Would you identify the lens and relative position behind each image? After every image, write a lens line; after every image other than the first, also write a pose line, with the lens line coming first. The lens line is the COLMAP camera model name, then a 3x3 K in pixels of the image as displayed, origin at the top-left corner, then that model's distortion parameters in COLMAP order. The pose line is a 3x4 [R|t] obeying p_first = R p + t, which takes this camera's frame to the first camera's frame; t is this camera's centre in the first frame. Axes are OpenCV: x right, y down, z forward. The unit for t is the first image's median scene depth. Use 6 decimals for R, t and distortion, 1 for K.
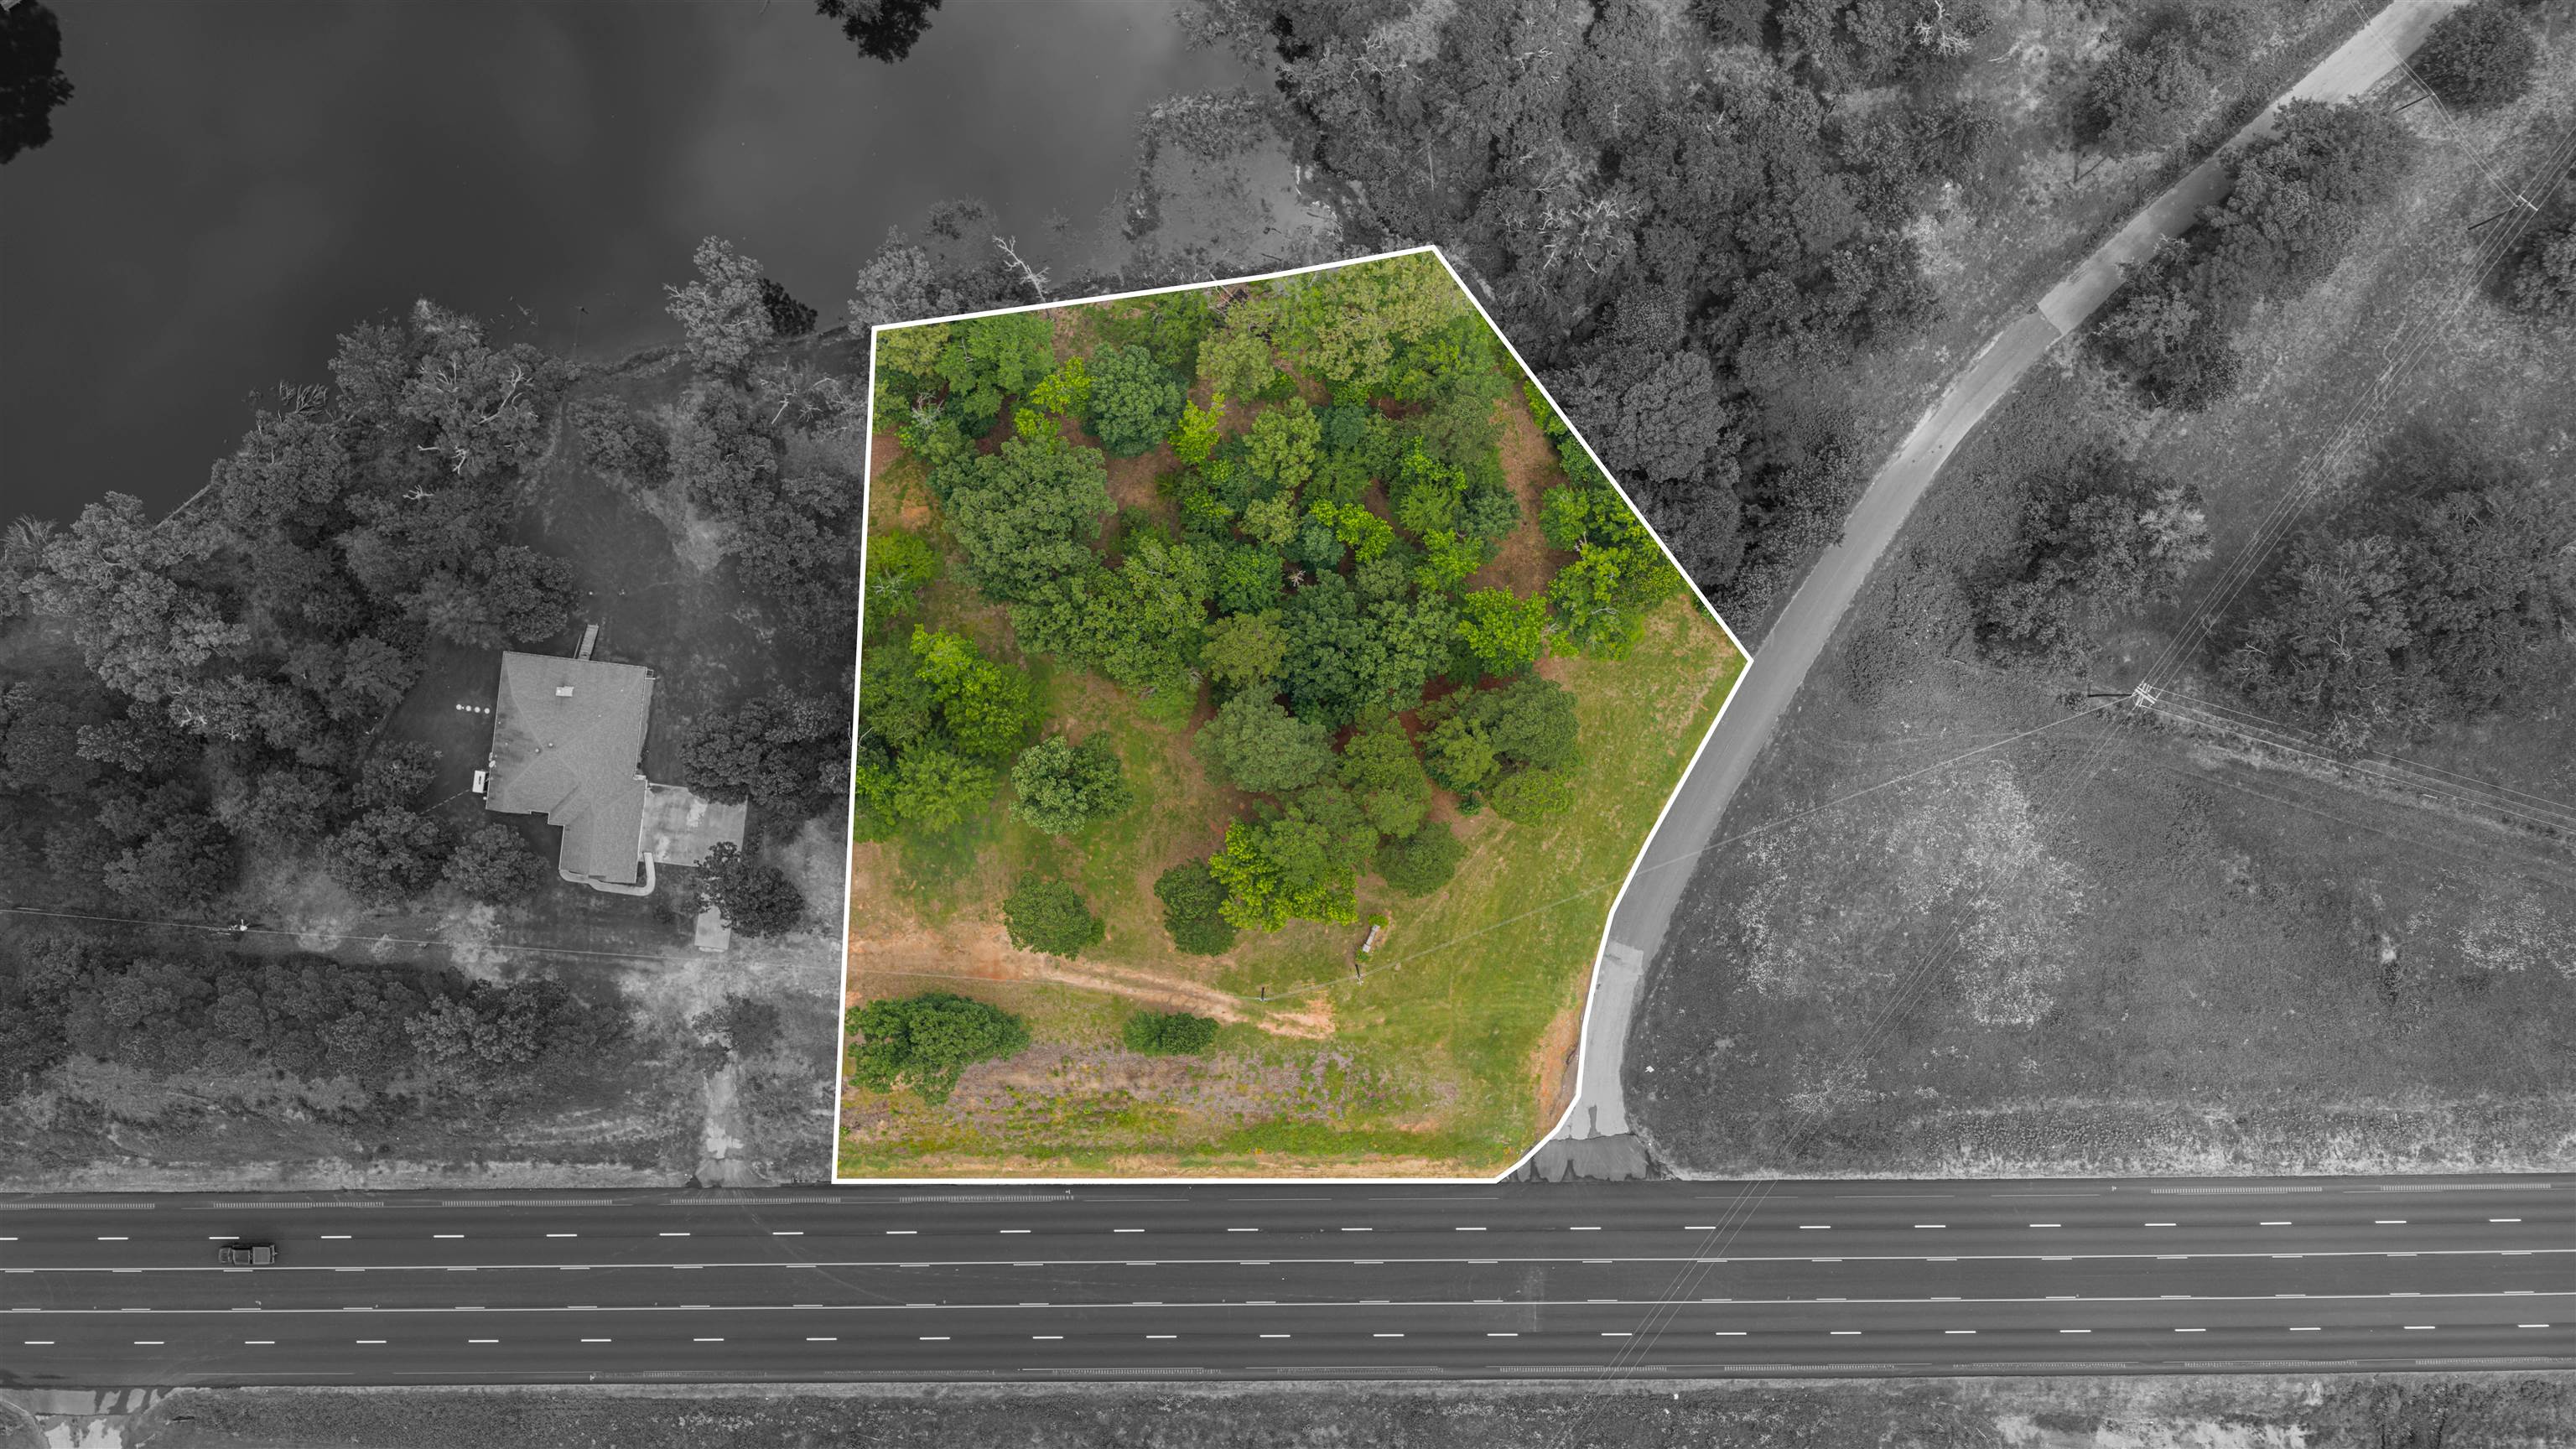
lens RADIAL K [[2122.2, 0, 1288.0], [0, 2122.2, 724.5], [0, 0, 1]] dist [0.030718, -0.063571]
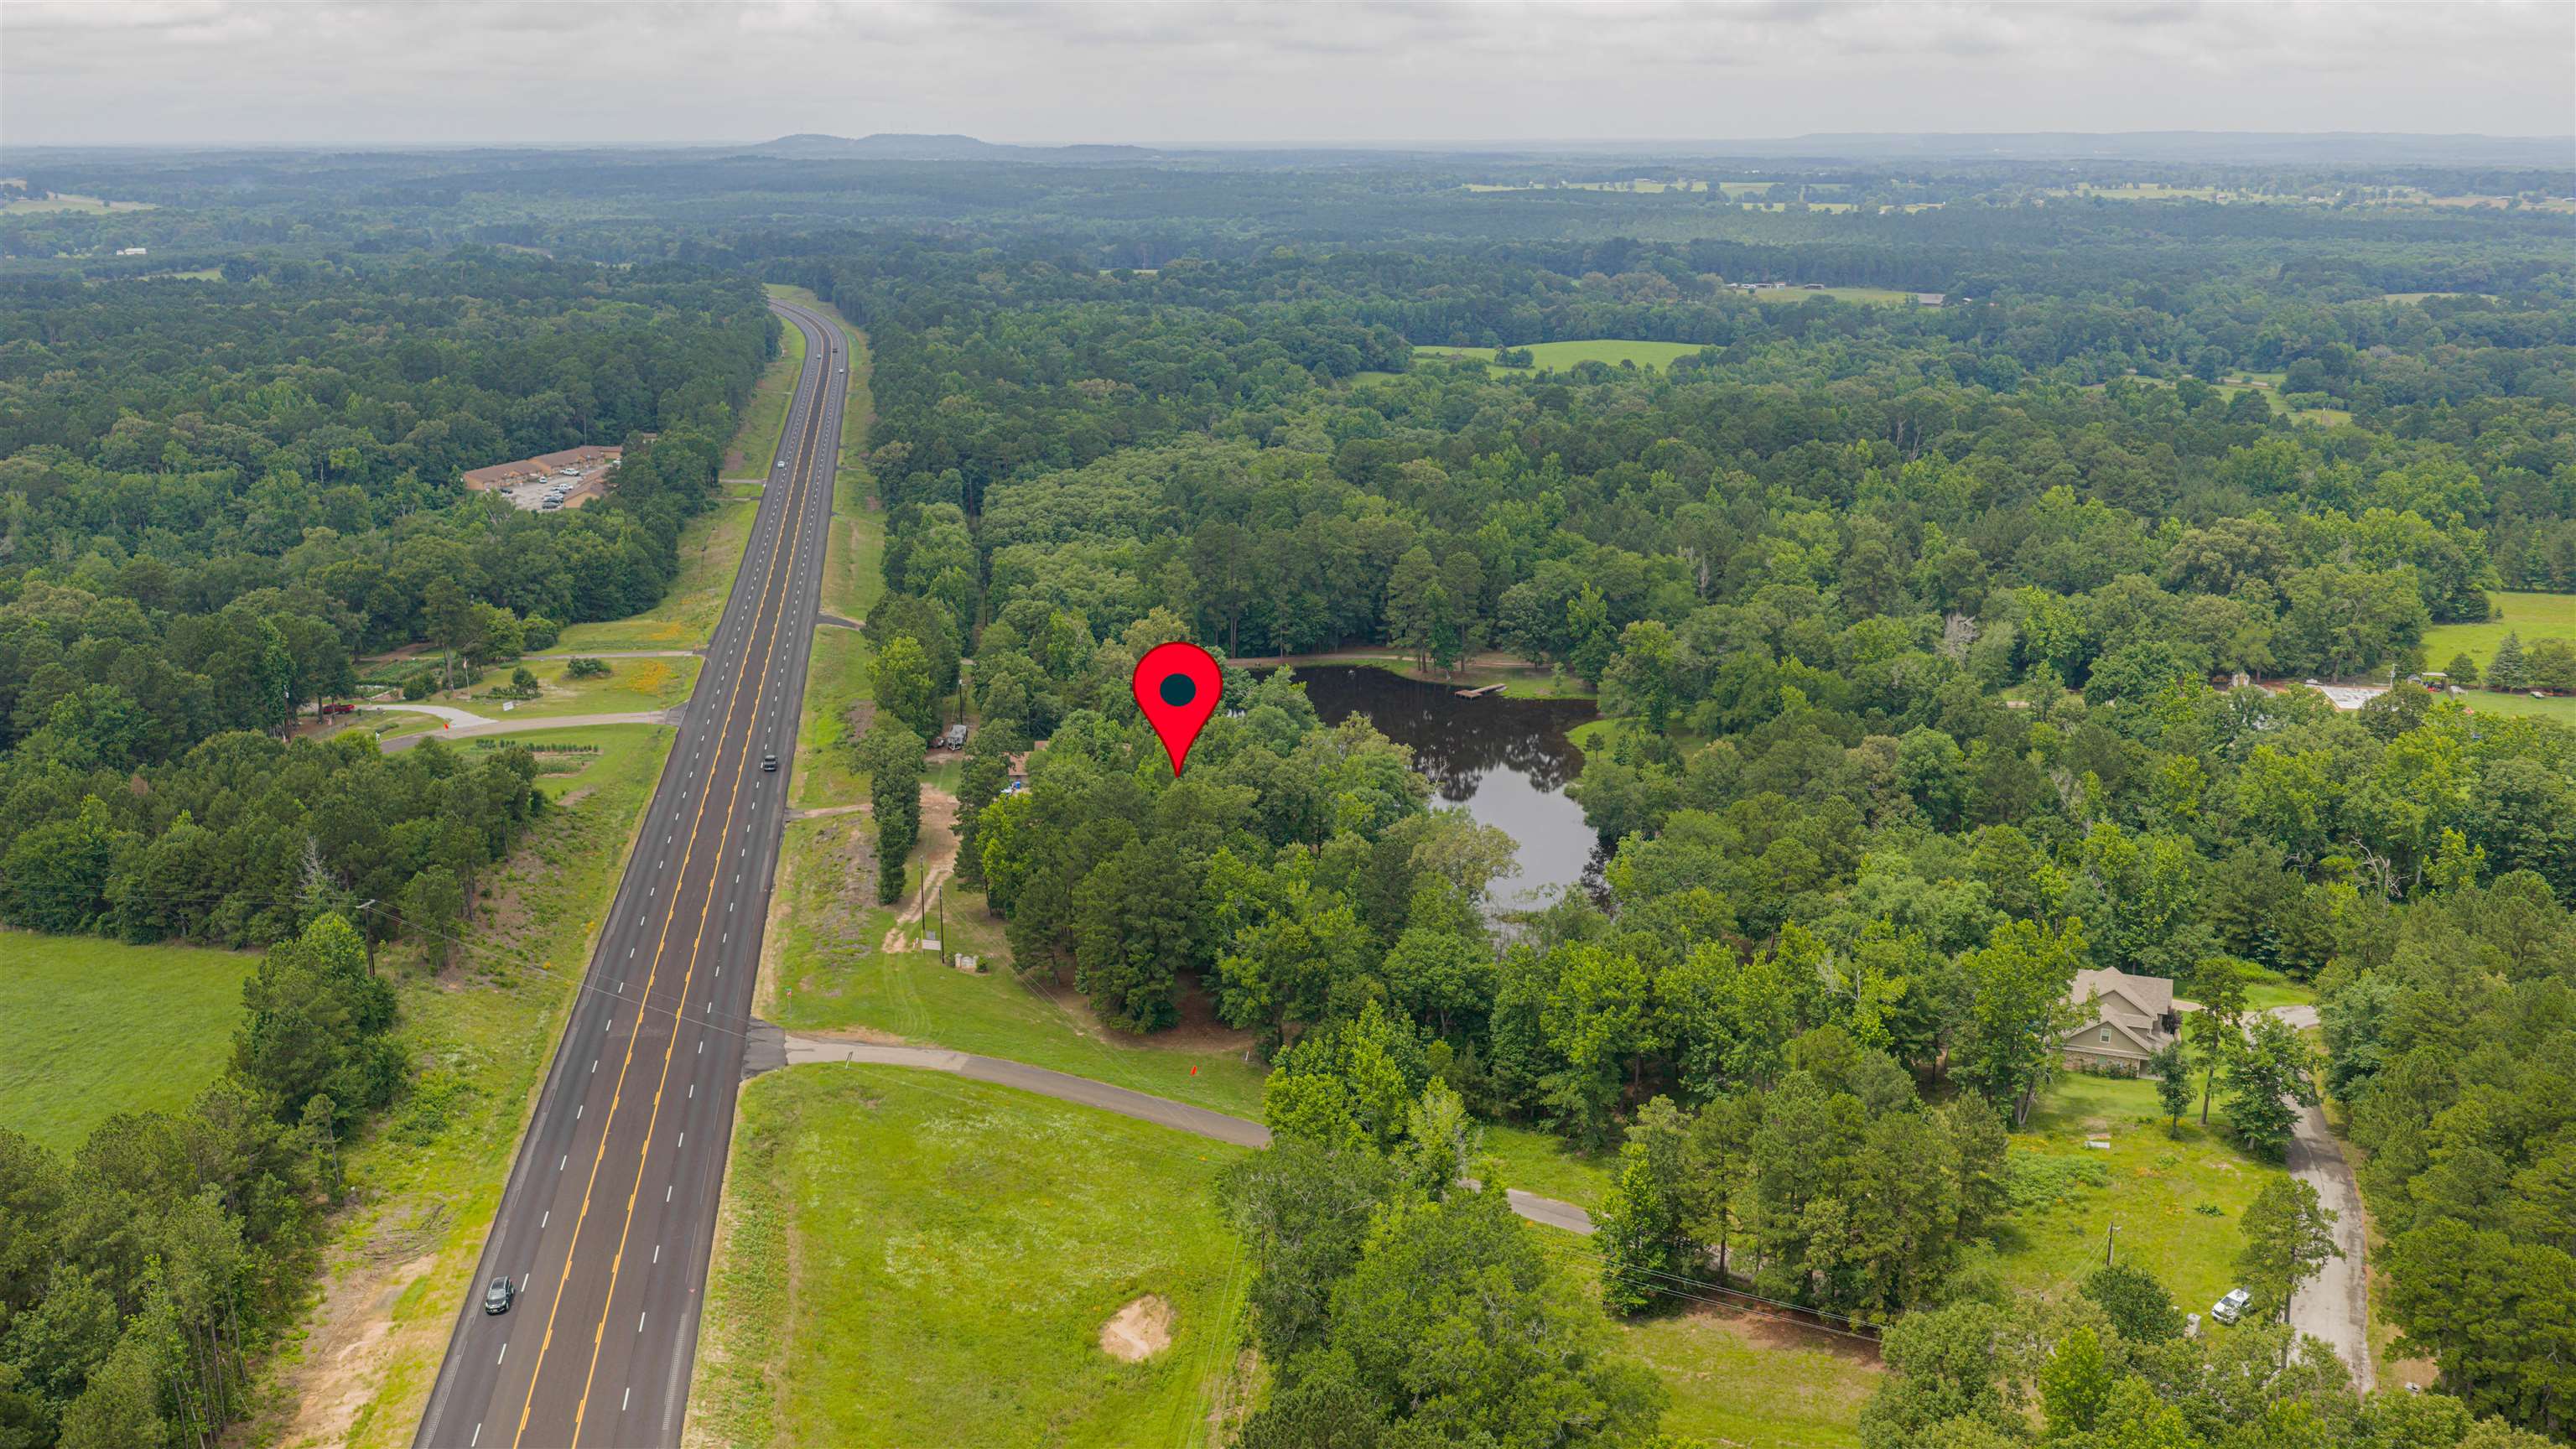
lens RADIAL K [[2186.4, 0, 1269.6], [0, 2186.4, 724.9], [0, 0, 1]] dist [0.033201, -0.076465]
pose [[0.168953, 0.261388, -0.950332, 1.182766], [-0.985609, 0.039395, -0.164389, 0.126810], [-0.005531, 0.964430, 0.264282, 0.553596]]
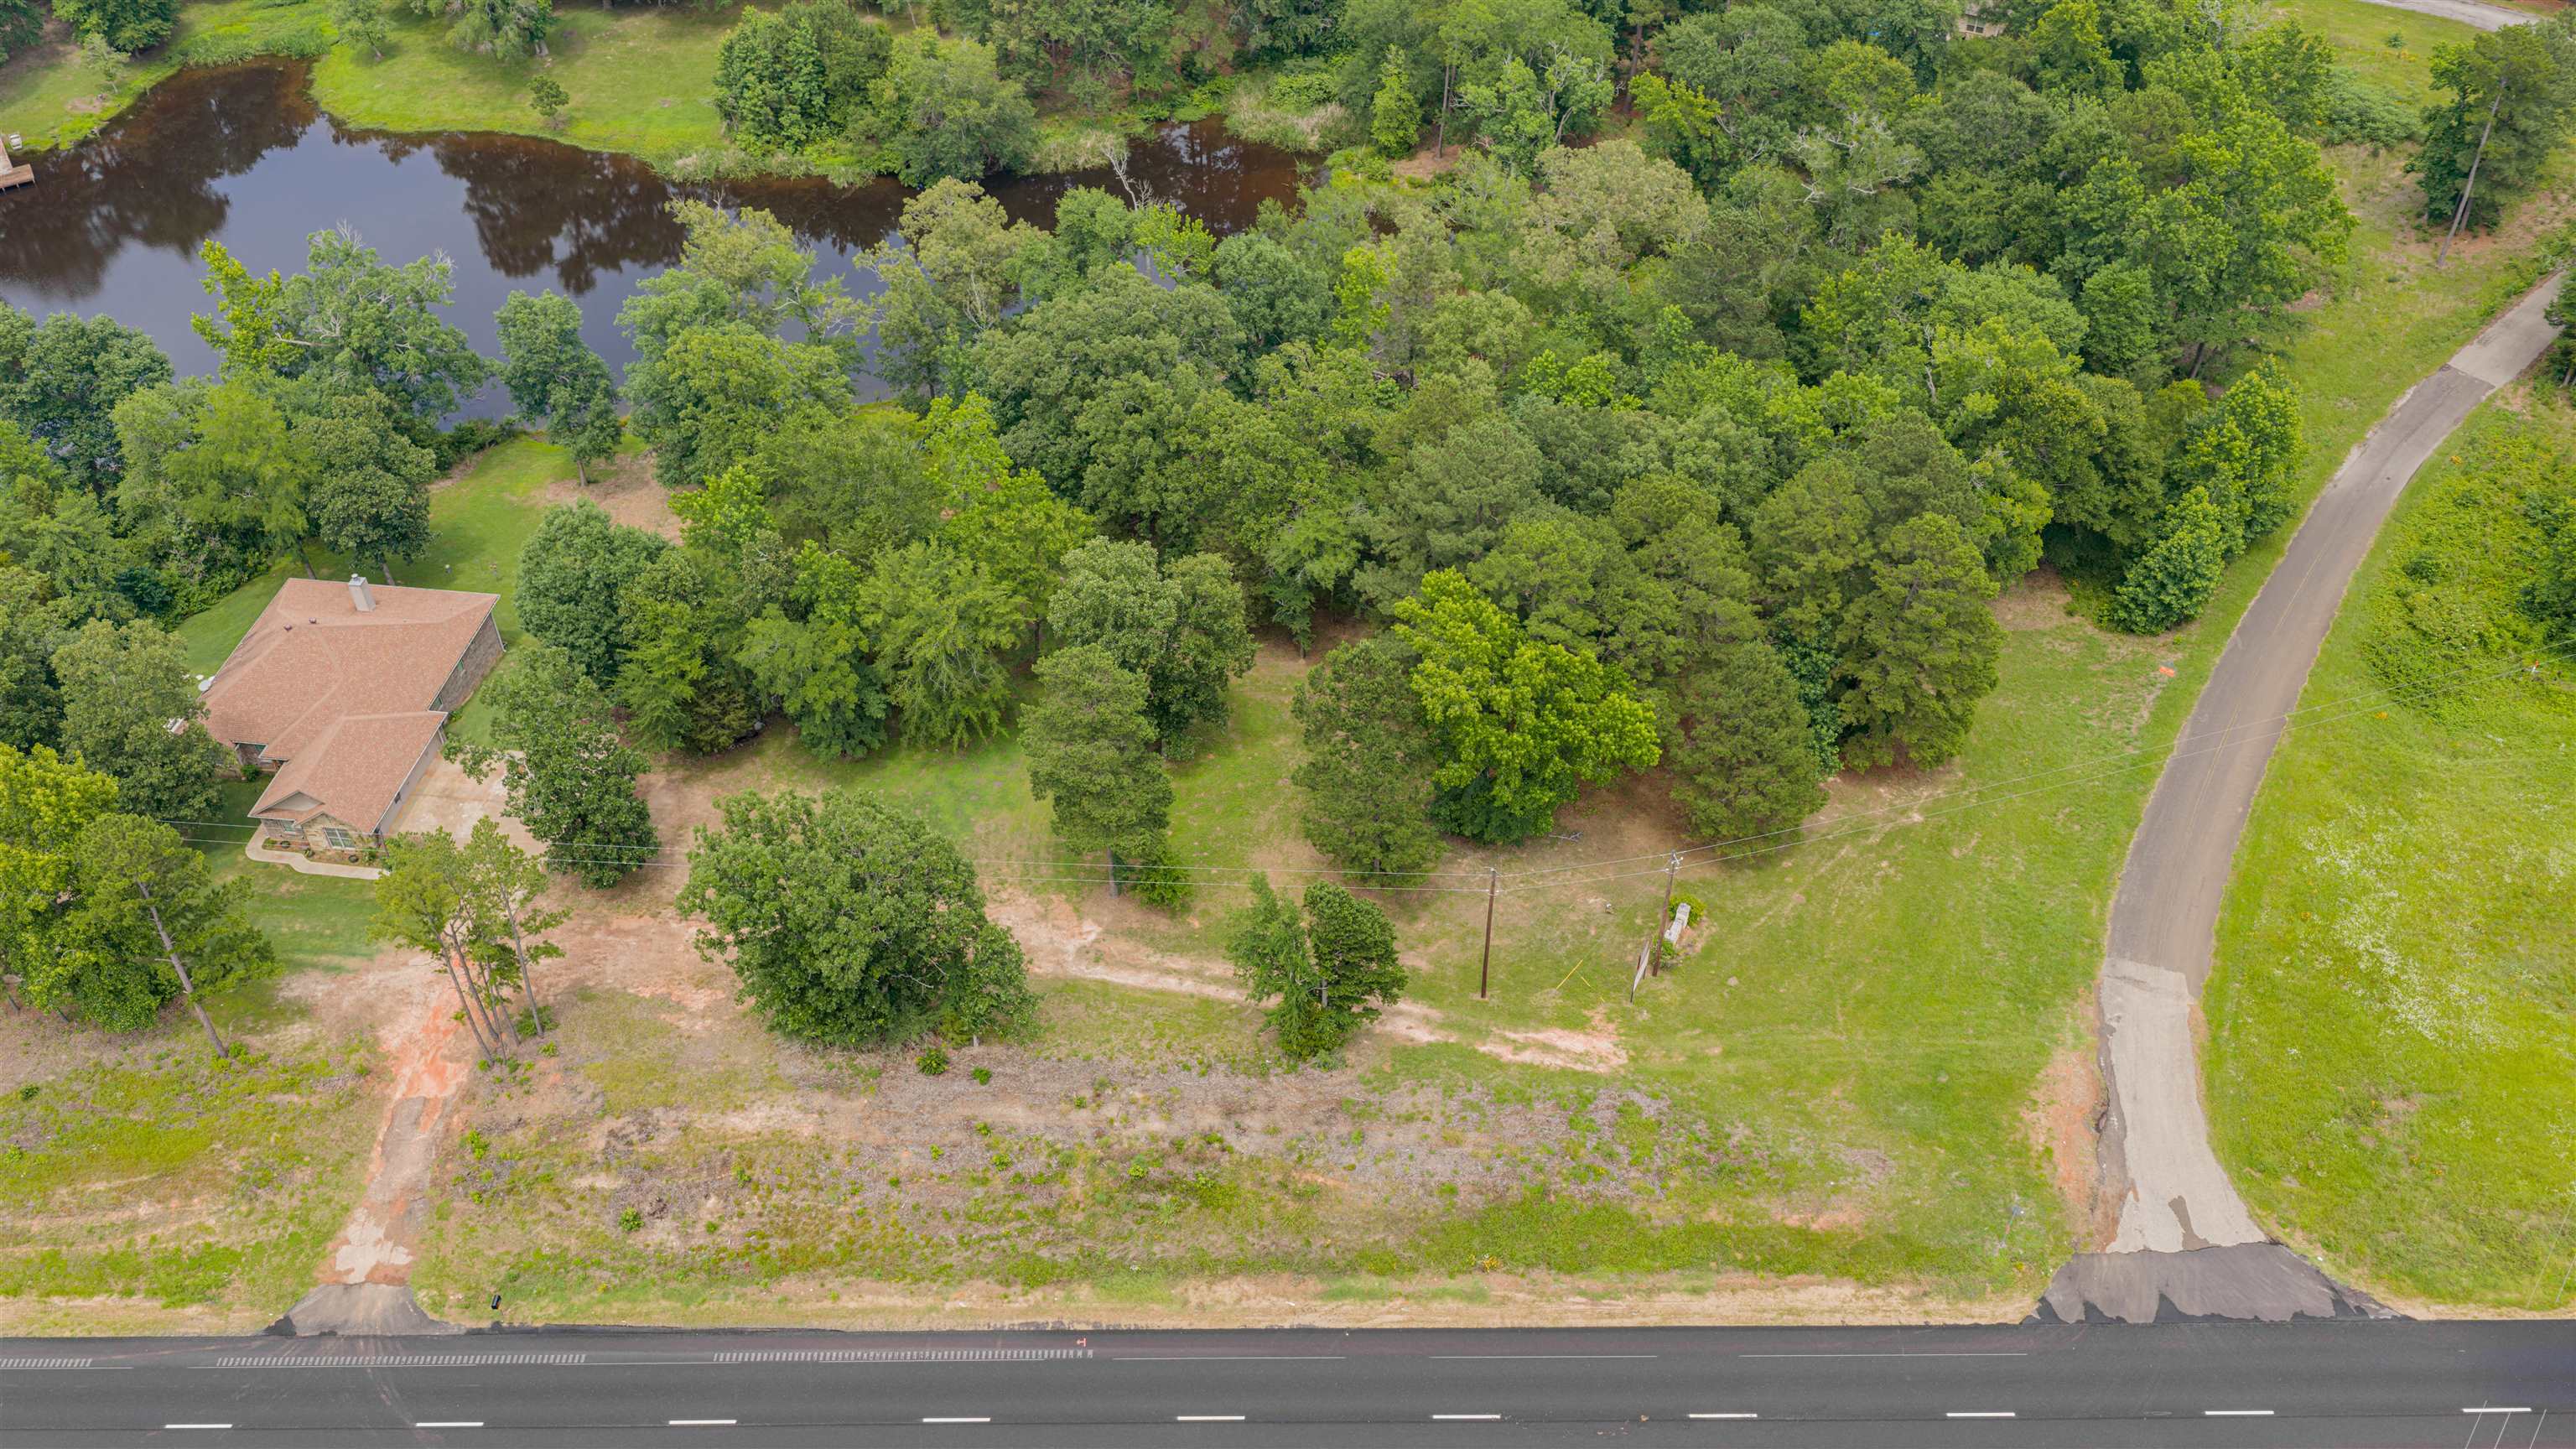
lens RADIAL K [[2122.2, 0, 1288.0], [0, 2122.2, 724.5], [0, 0, 1]] dist [0.030718, -0.063571]
pose [[0.999880, 0.006800, -0.013887, -0.053413], [-0.014829, 0.676239, -0.736533, 0.468550], [0.004382, 0.736650, 0.676259, 0.590778]]
